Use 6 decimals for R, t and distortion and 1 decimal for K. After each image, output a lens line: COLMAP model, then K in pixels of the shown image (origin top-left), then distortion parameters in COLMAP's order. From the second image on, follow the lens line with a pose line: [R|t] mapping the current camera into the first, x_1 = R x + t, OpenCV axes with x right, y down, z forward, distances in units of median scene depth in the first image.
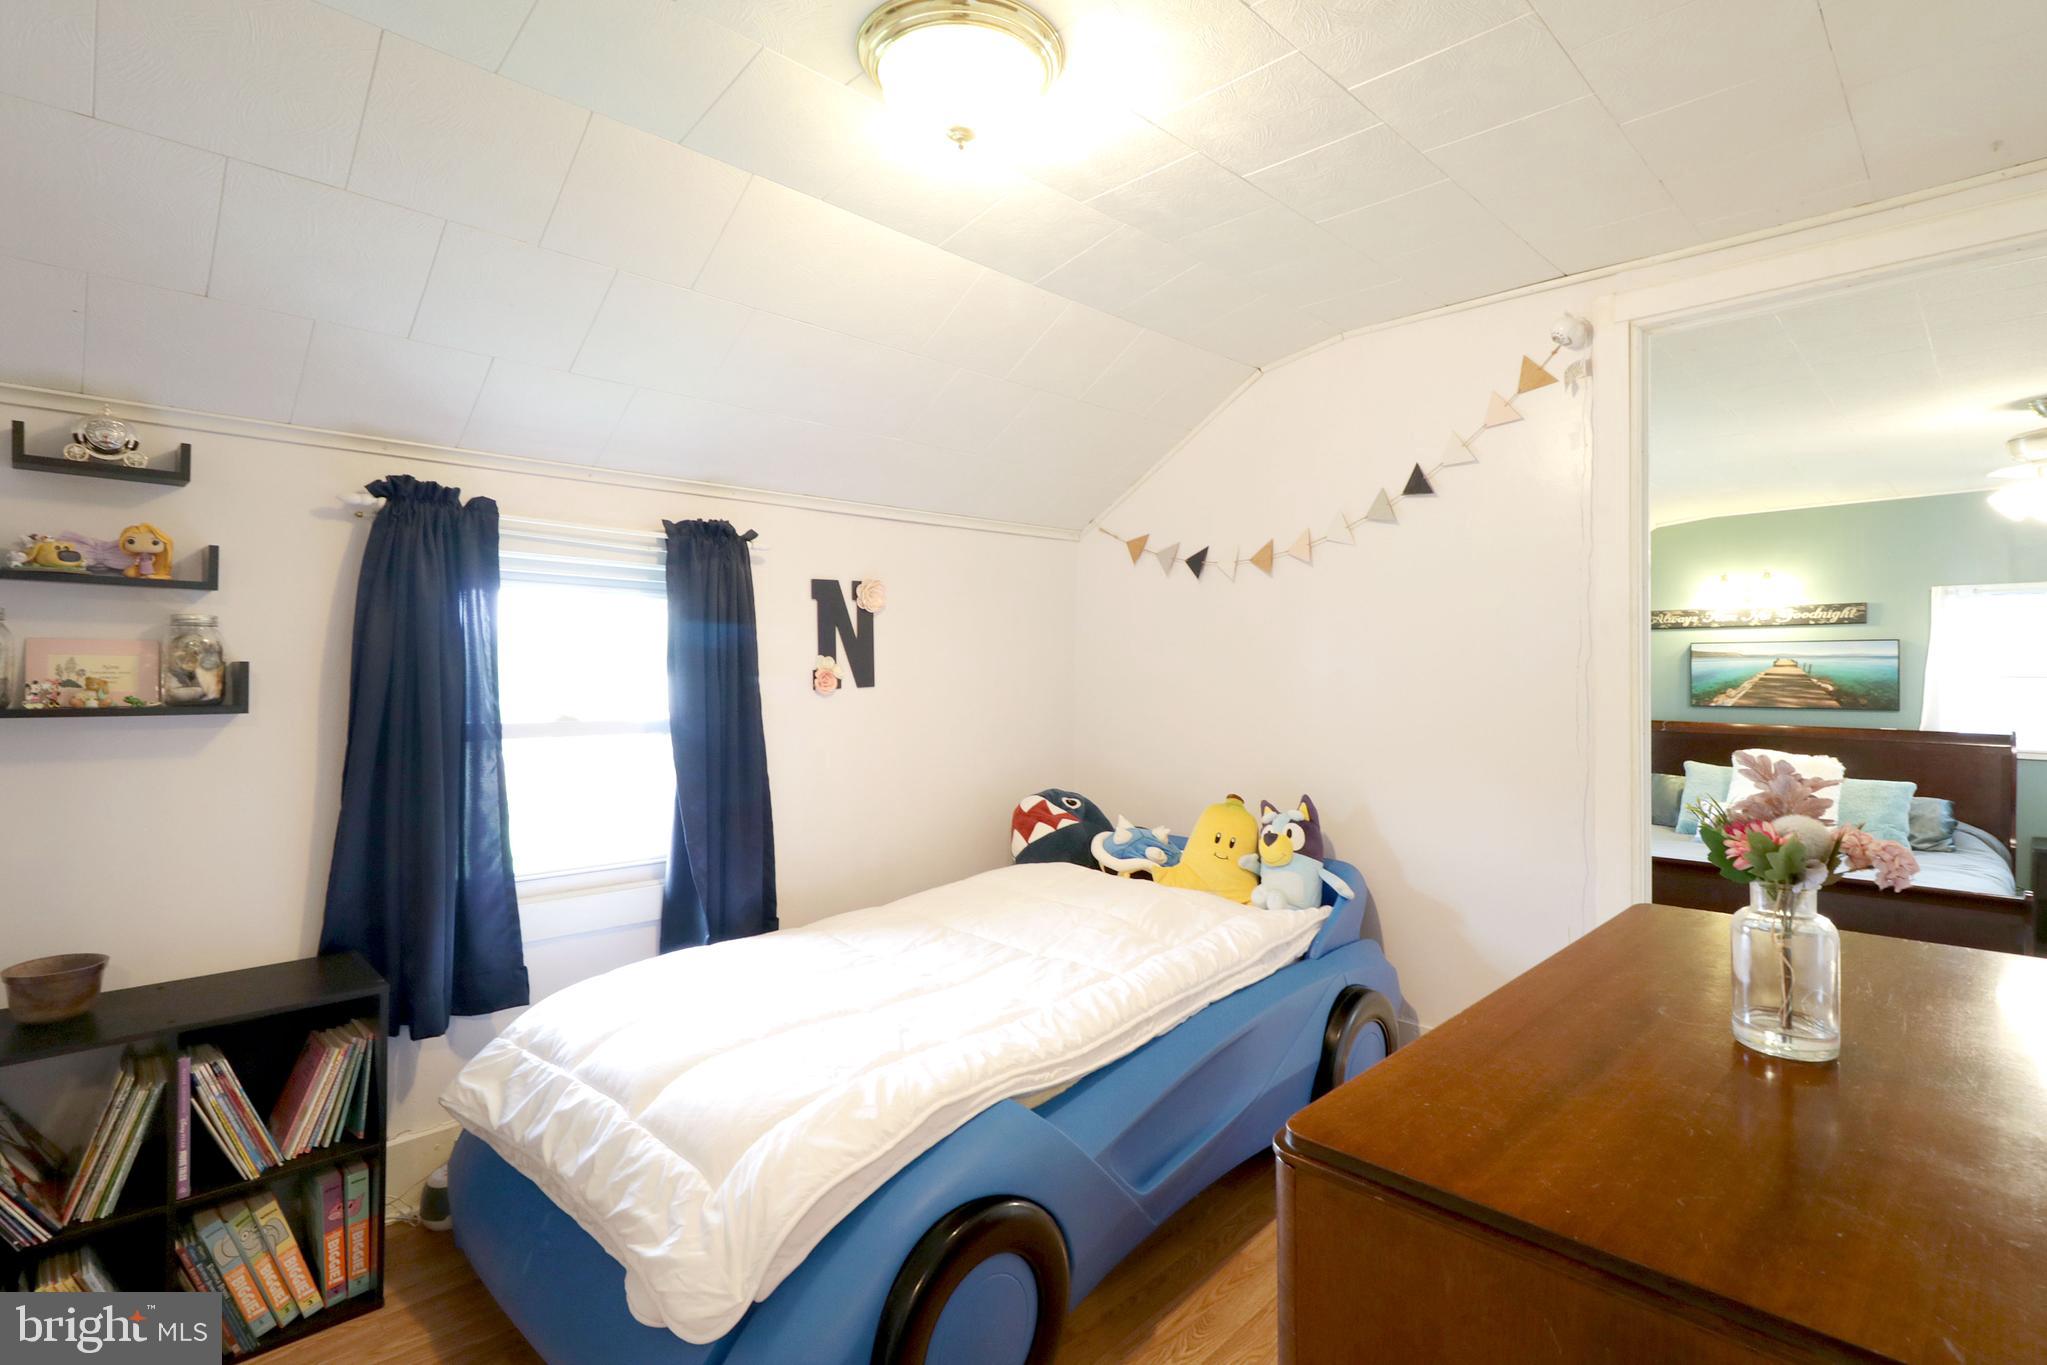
lens RADIAL K [[981.9, 0, 1037.6], [0, 981.9, 683.1], [0, 0, 1]] dist [-0.001393, 0.000276]
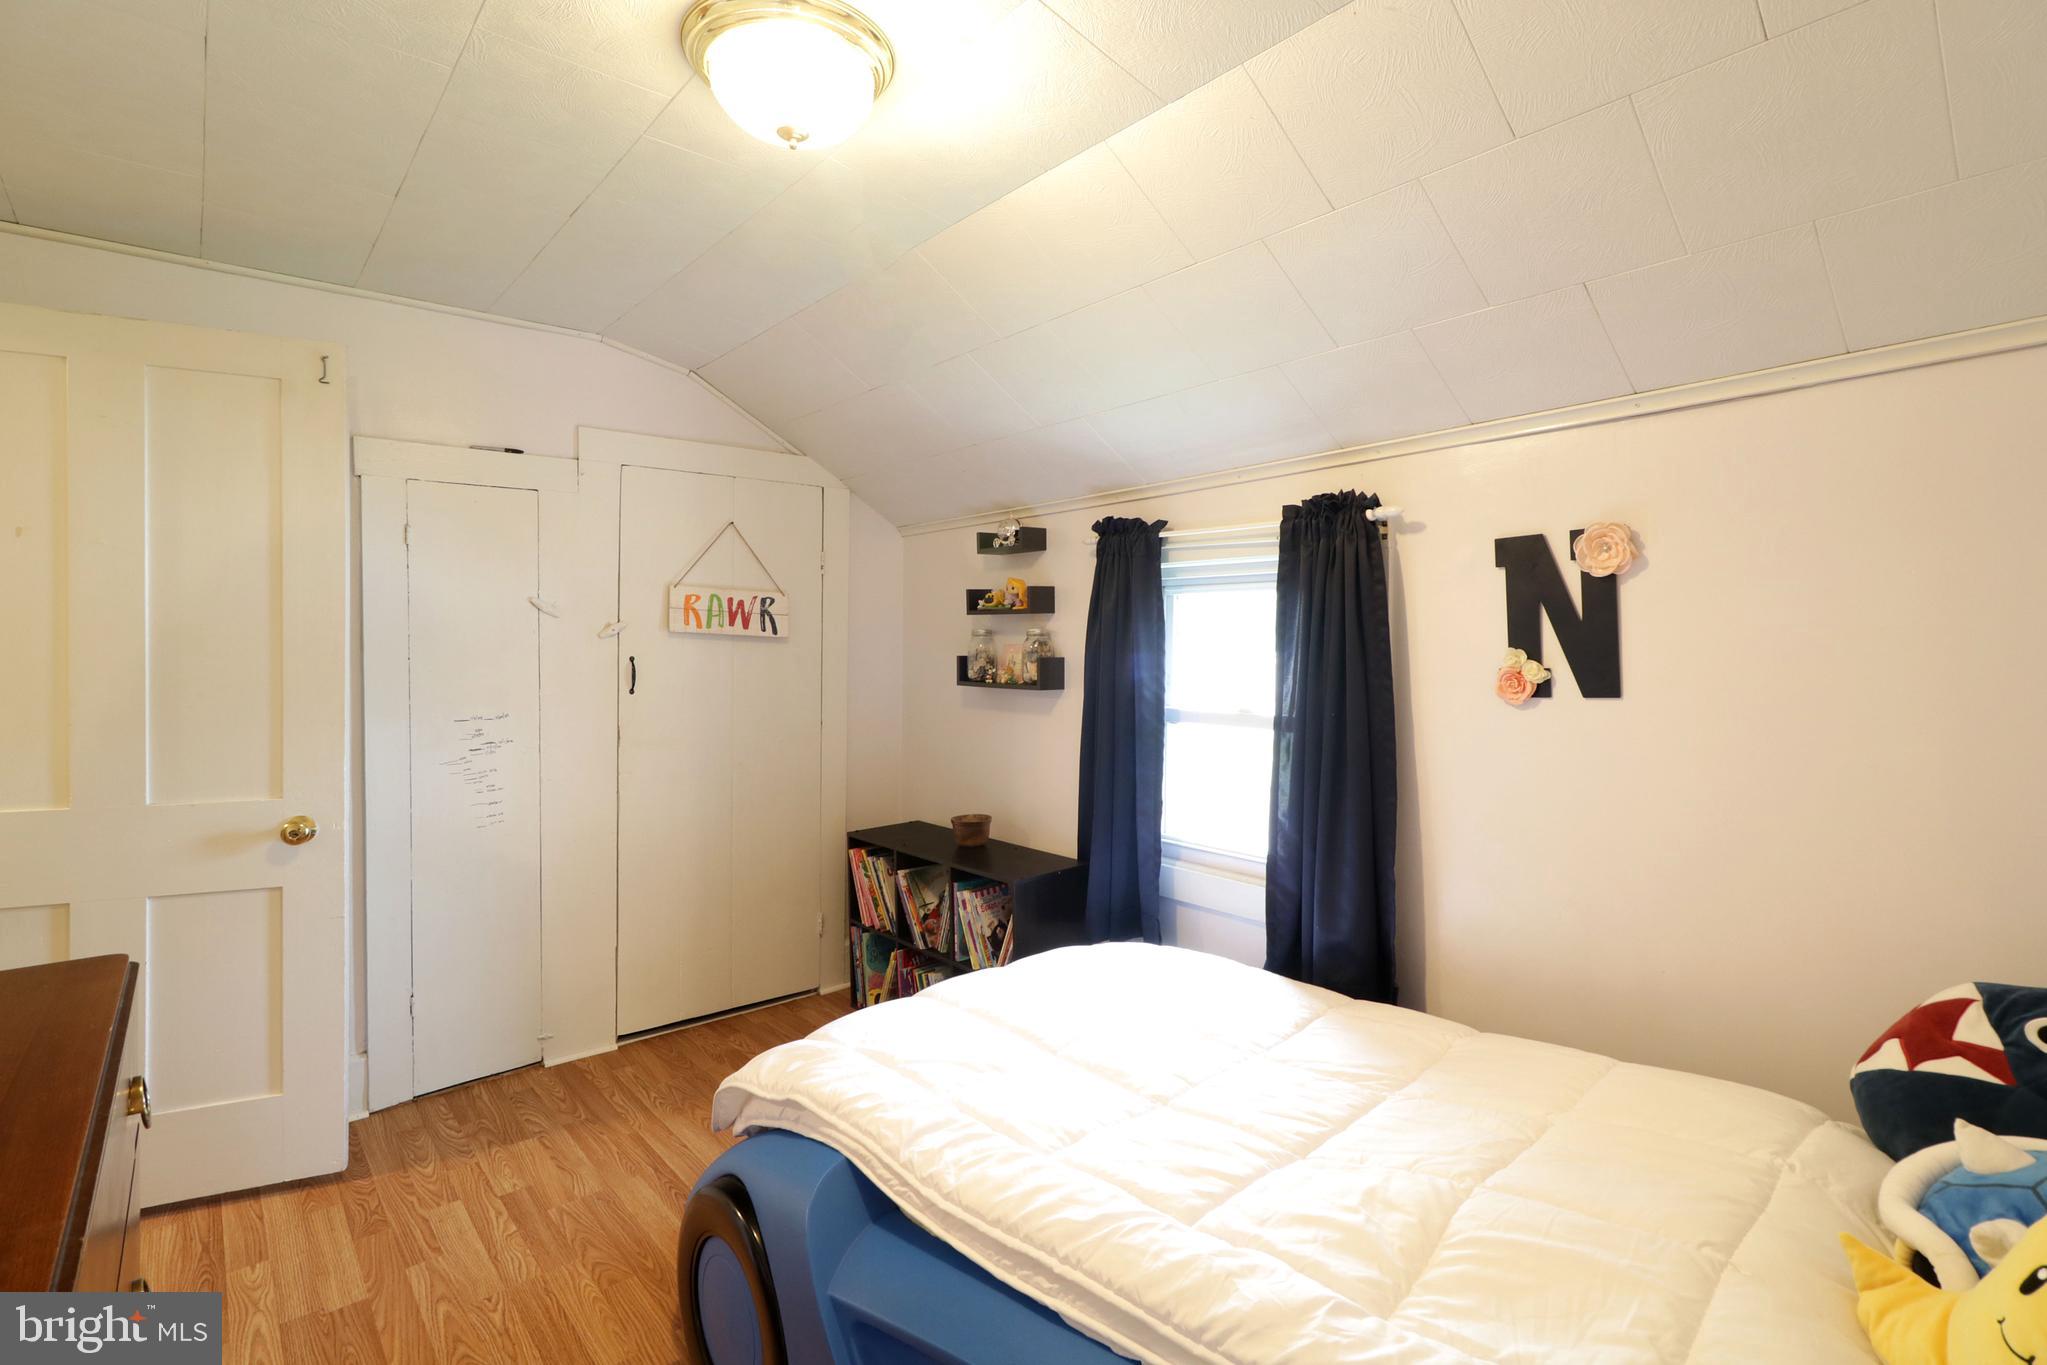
lens RADIAL K [[981.9, 0, 1036.6], [0, 981.9, 664.8], [0, 0, 1]] dist [-0.001393, 0.000276]
pose [[-0.083663, 0.020699, -0.996279, 0.503627], [-0.009535, 0.999722, 0.021571, -0.028710], [0.996449, 0.011304, -0.083442, 0.745089]]
